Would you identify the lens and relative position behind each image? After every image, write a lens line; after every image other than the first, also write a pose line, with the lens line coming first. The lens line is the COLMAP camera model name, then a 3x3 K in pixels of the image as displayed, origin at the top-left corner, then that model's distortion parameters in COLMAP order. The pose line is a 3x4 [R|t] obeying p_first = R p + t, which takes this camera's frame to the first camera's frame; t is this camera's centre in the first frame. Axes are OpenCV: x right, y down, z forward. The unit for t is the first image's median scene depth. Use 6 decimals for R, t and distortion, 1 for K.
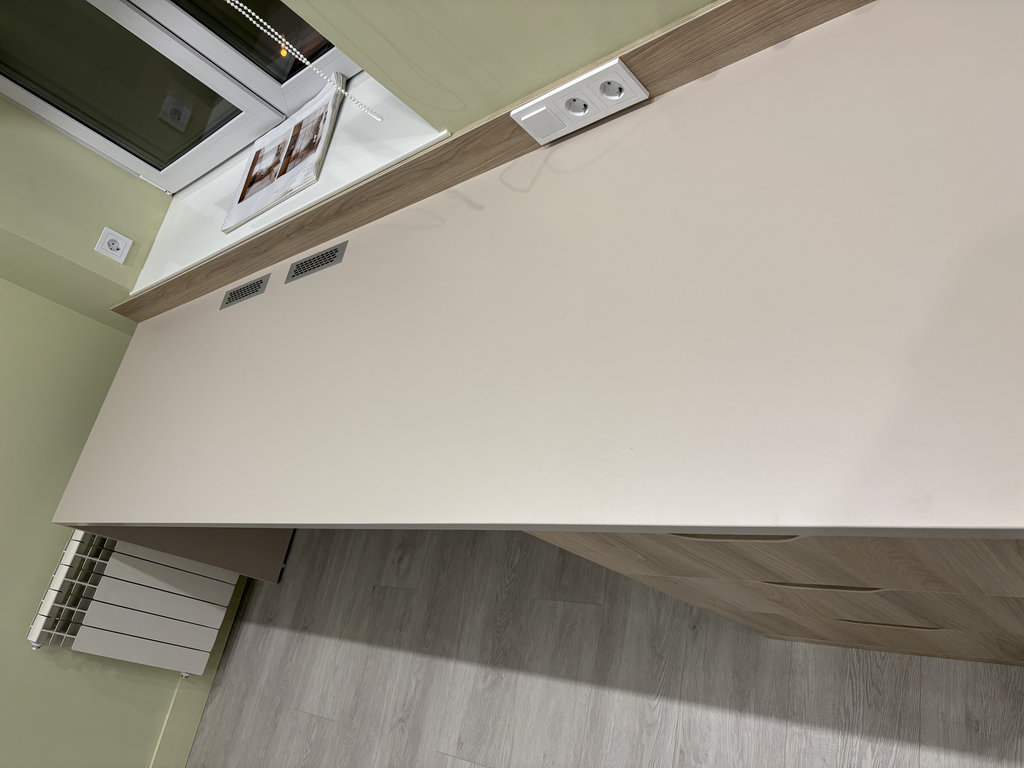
lens RADIAL K [[775.2, 0, 530.9], [0, 775.2, 353.2], [0, 0, 1]] dist [0.038739, -0.039749]
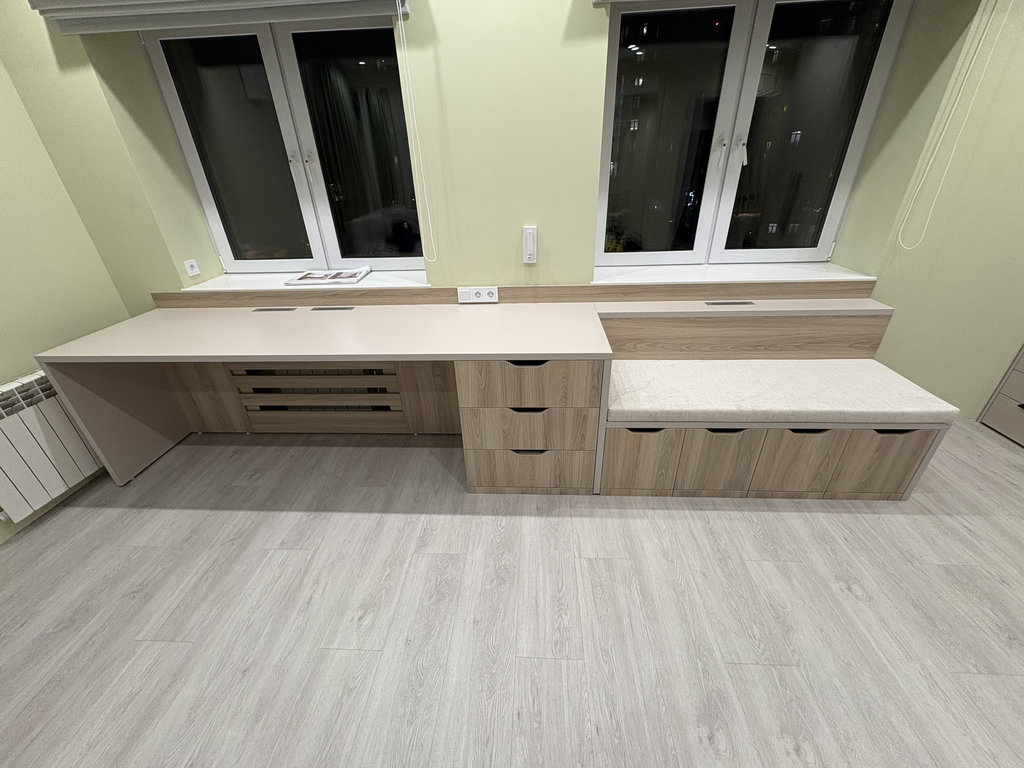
lens RADIAL K [[408.8, 0, 507.3], [0, 408.8, 383.5], [0, 0, 1]] dist [0.001347, -0.000232]
pose [[0.753944, 0.486983, 0.440925, -0.315004], [-0.160811, 0.787573, -0.594868, 0.733206], [-0.636952, 0.377592, 0.672099, -0.109966]]
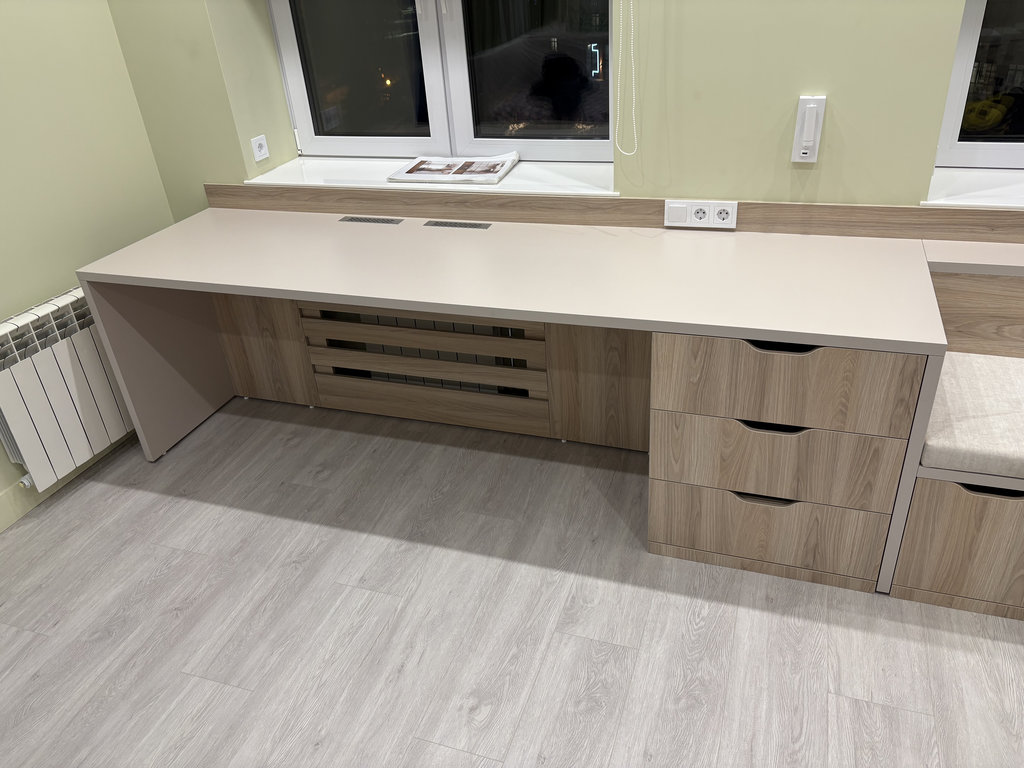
lens RADIAL K [[775.2, 0, 510.9], [0, 775.2, 384.3], [0, 0, 1]] dist [0.038739, -0.039749]
pose [[0.790171, 0.553504, 0.263178, -0.417899], [-0.385252, 0.782534, -0.489103, 0.813283], [-0.476666, 0.285085, 0.831574, -0.201883]]
